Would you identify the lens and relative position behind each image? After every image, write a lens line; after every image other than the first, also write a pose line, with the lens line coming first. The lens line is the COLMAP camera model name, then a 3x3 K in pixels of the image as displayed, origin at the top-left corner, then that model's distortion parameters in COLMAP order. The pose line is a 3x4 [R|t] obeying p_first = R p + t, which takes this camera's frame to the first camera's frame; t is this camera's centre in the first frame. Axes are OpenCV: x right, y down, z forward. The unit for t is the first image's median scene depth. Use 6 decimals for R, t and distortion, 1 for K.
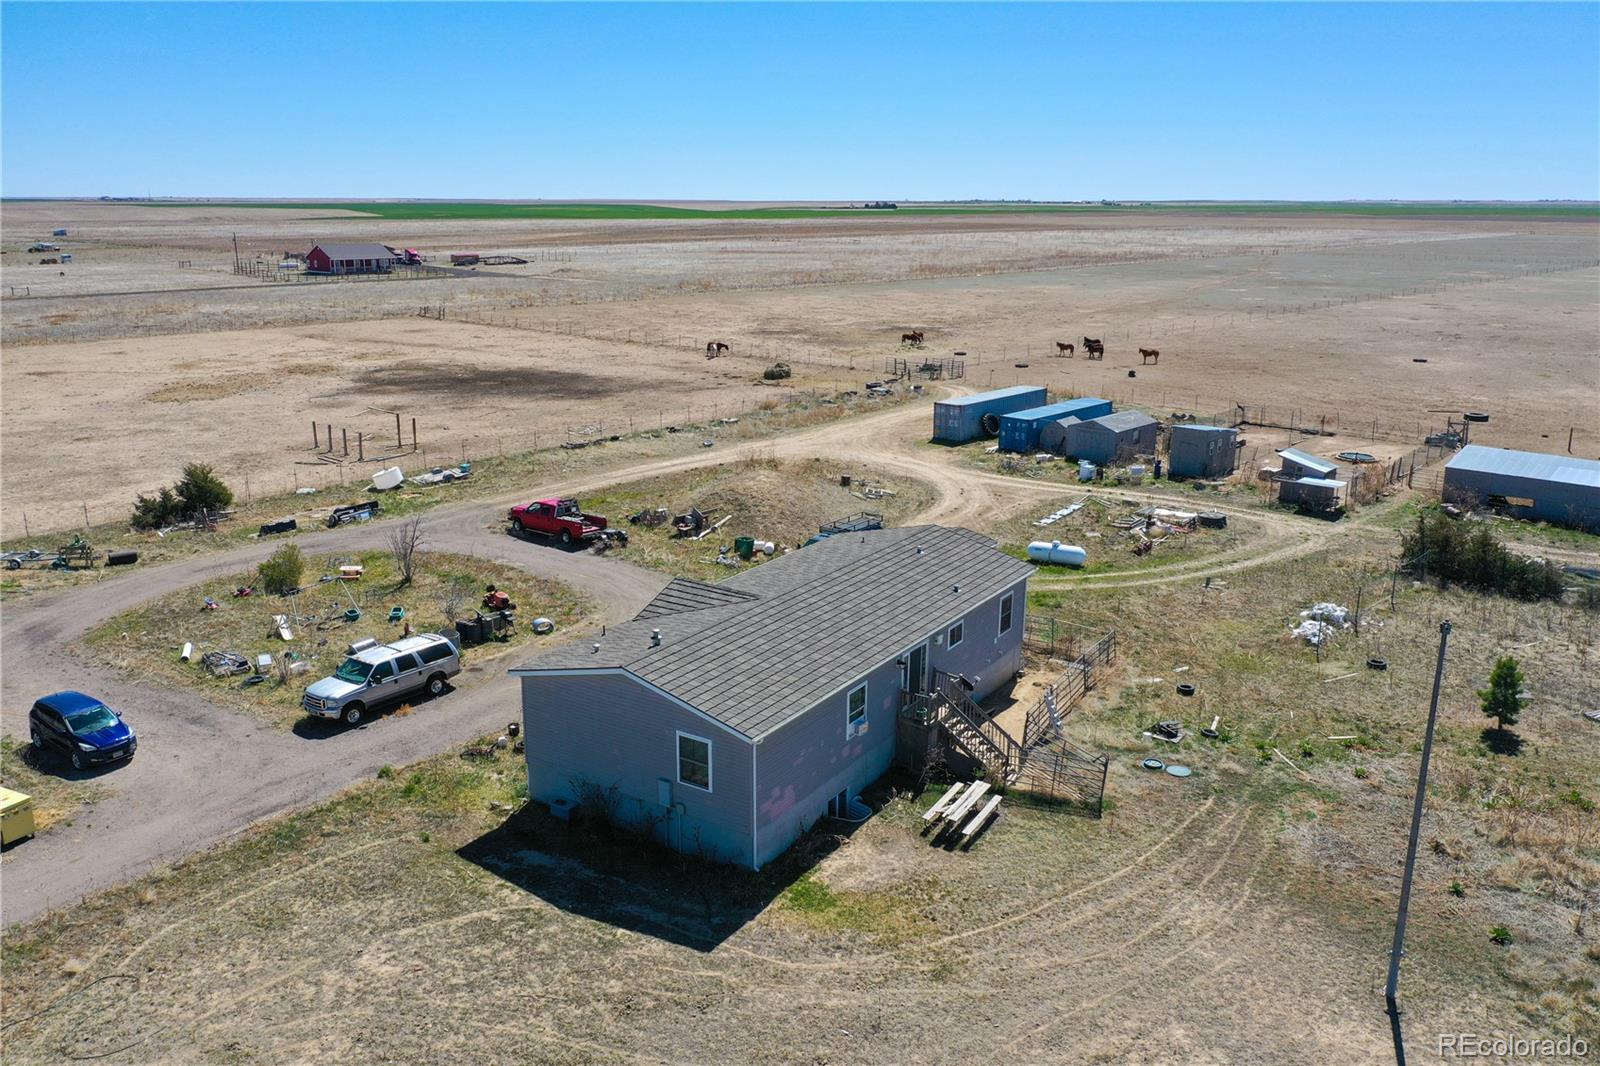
lens RADIAL K [[1252.4, 0, 791.7], [0, 1252.4, 528.3], [0, 0, 1]] dist [-0.009516, -0.000957]
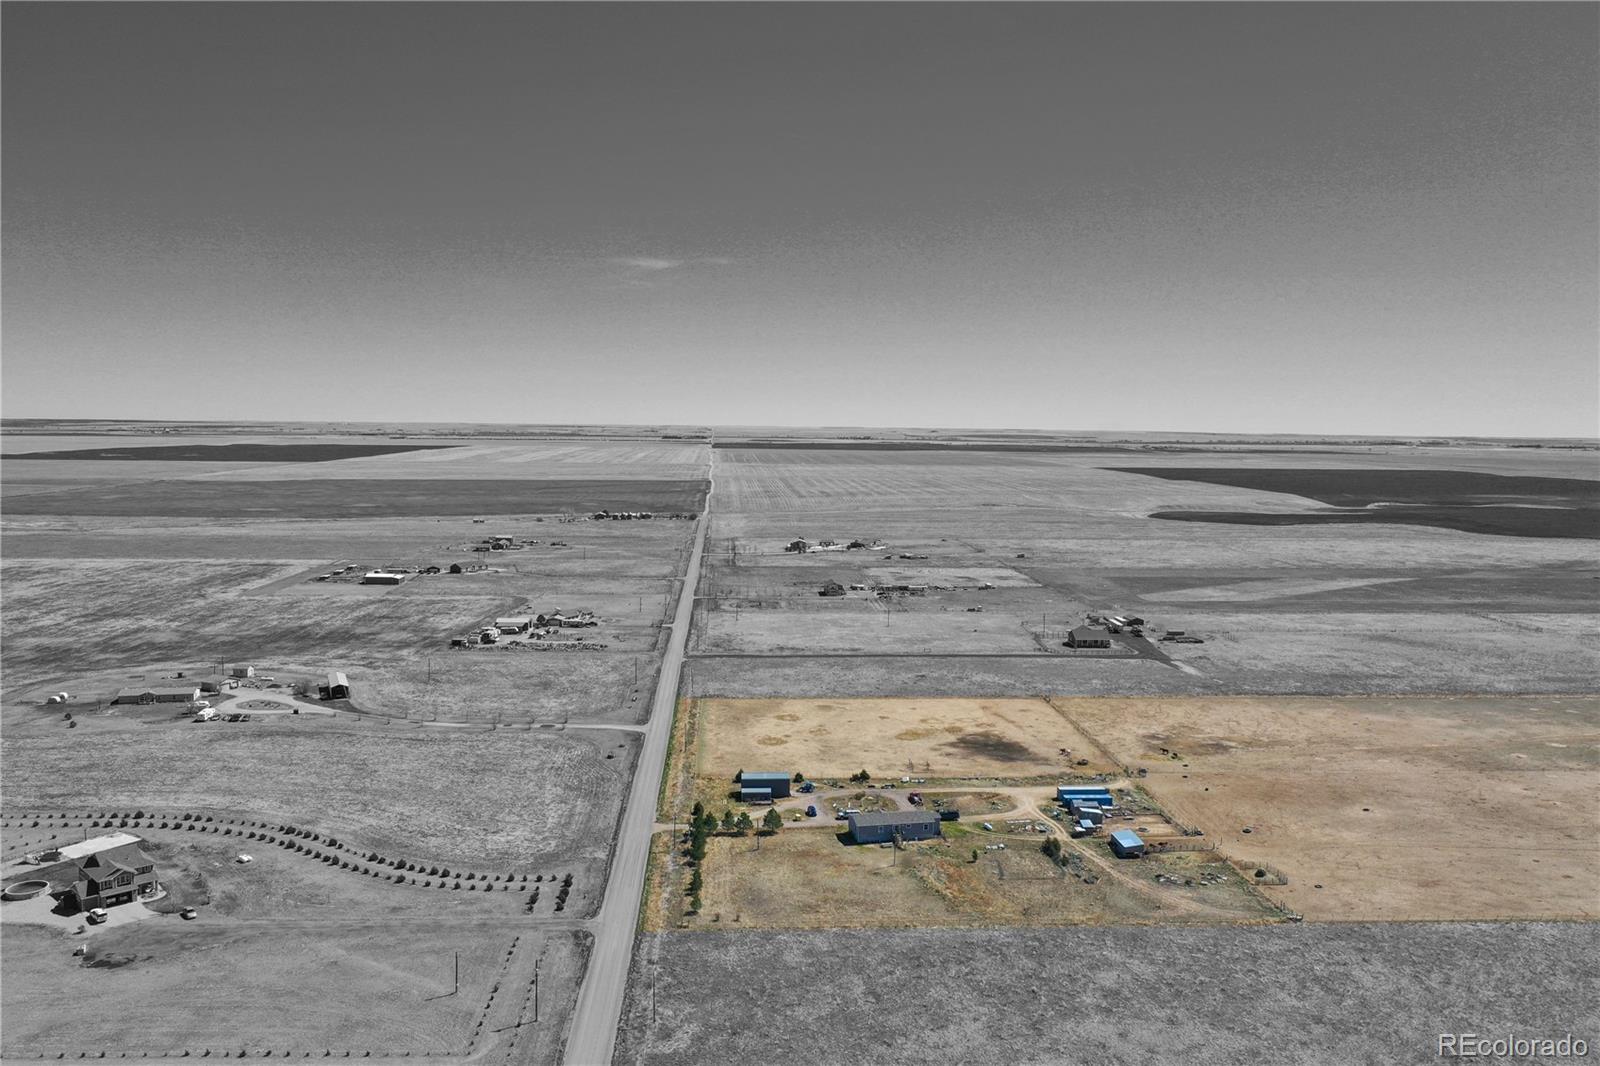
lens RADIAL K [[1252.4, 0, 791.7], [0, 1252.4, 528.3], [0, 0, 1]] dist [-0.009516, -0.000957]
pose [[0.713818, 0.065119, -0.697297, 2.606507], [-0.187535, 0.977079, -0.100731, -0.418266], [0.674755, 0.202671, 0.709669, -2.771464]]
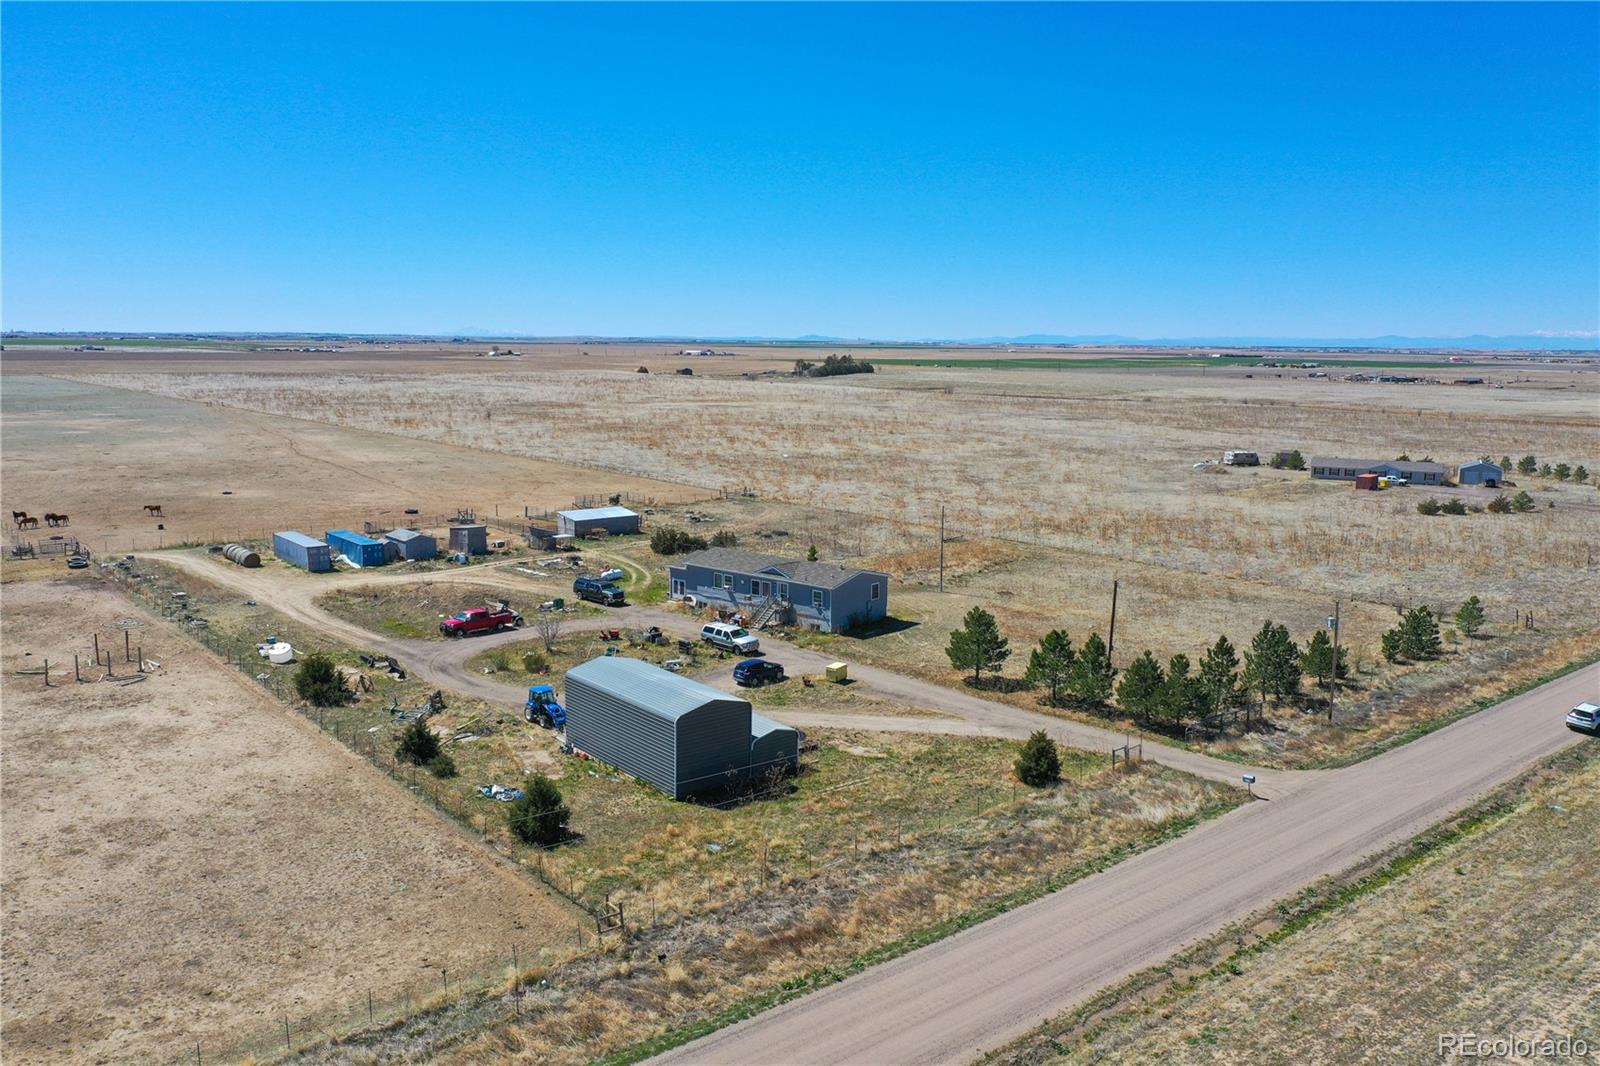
lens RADIAL K [[1252.4, 0, 791.7], [0, 1252.4, 528.3], [0, 0, 1]] dist [-0.009516, -0.000957]
pose [[0.141538, -0.145954, 0.979114, -1.645061], [0.243824, 0.963741, 0.108416, -0.197202], [-0.959436, 0.223387, 0.171993, 0.283719]]
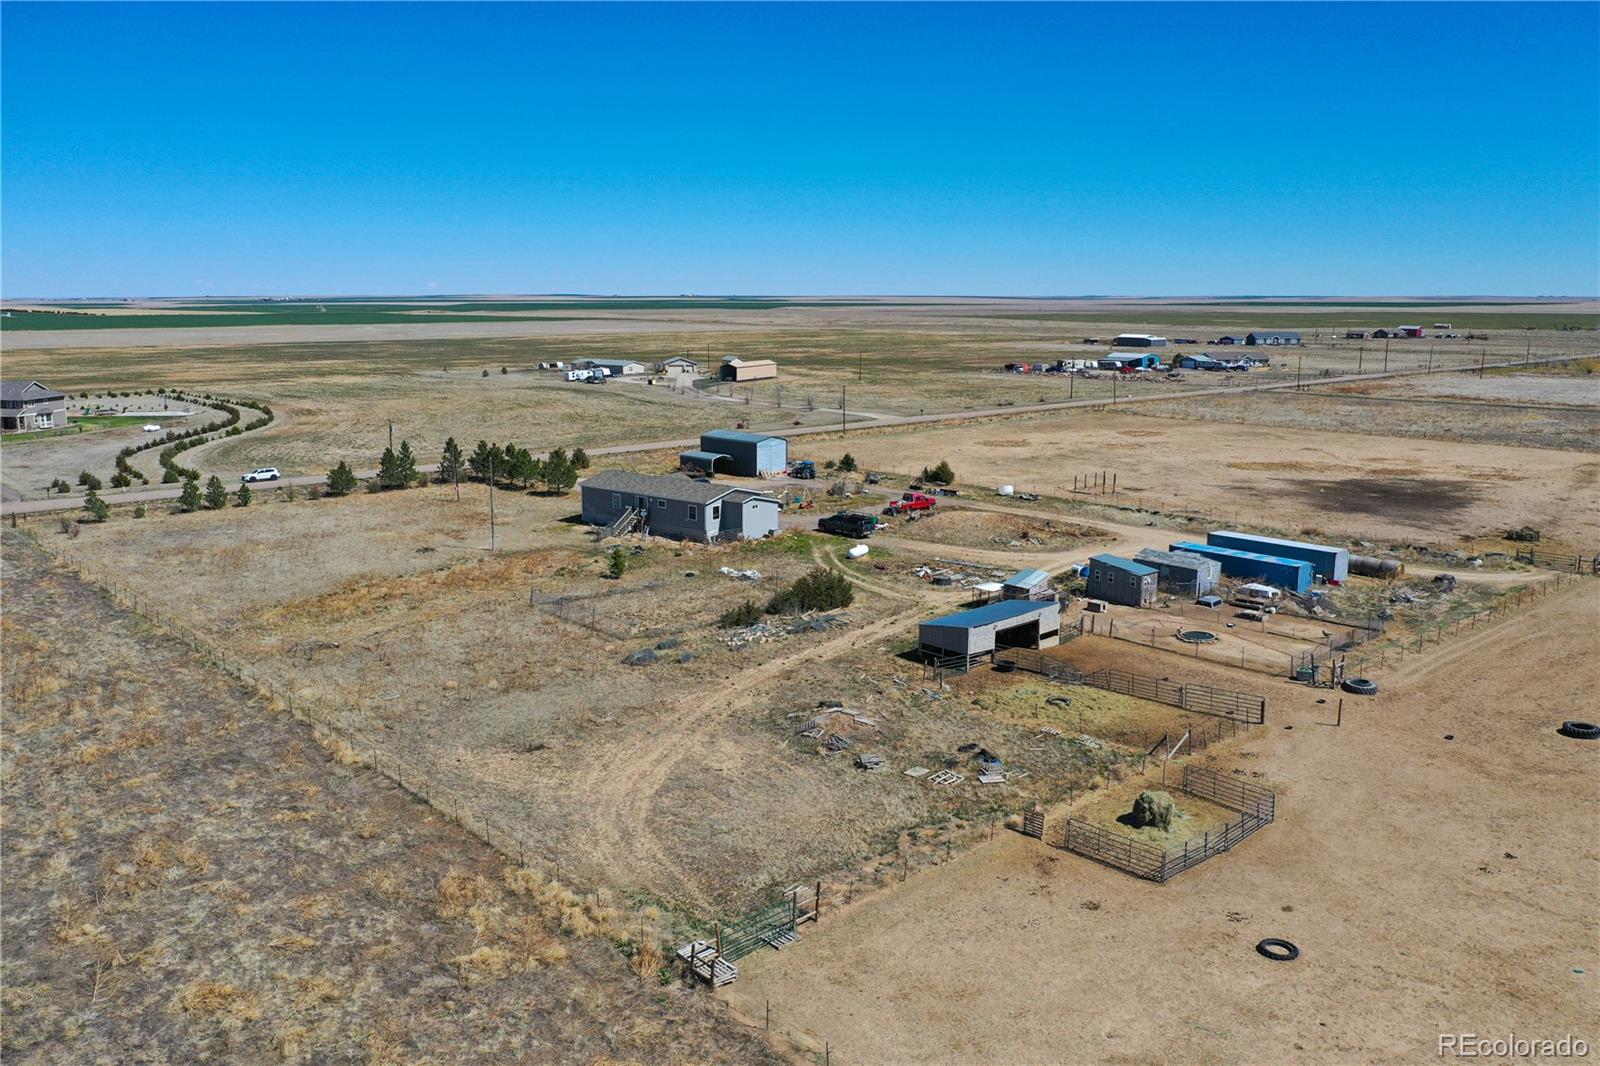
lens RADIAL K [[1252.4, 0, 791.7], [0, 1252.4, 528.3], [0, 0, 1]] dist [-0.009516, -0.000957]
pose [[-0.103229, 0.180584, -0.978127, 1.838204], [-0.253896, 0.946020, 0.201451, -0.327874], [0.961707, 0.269139, -0.051807, 0.885090]]
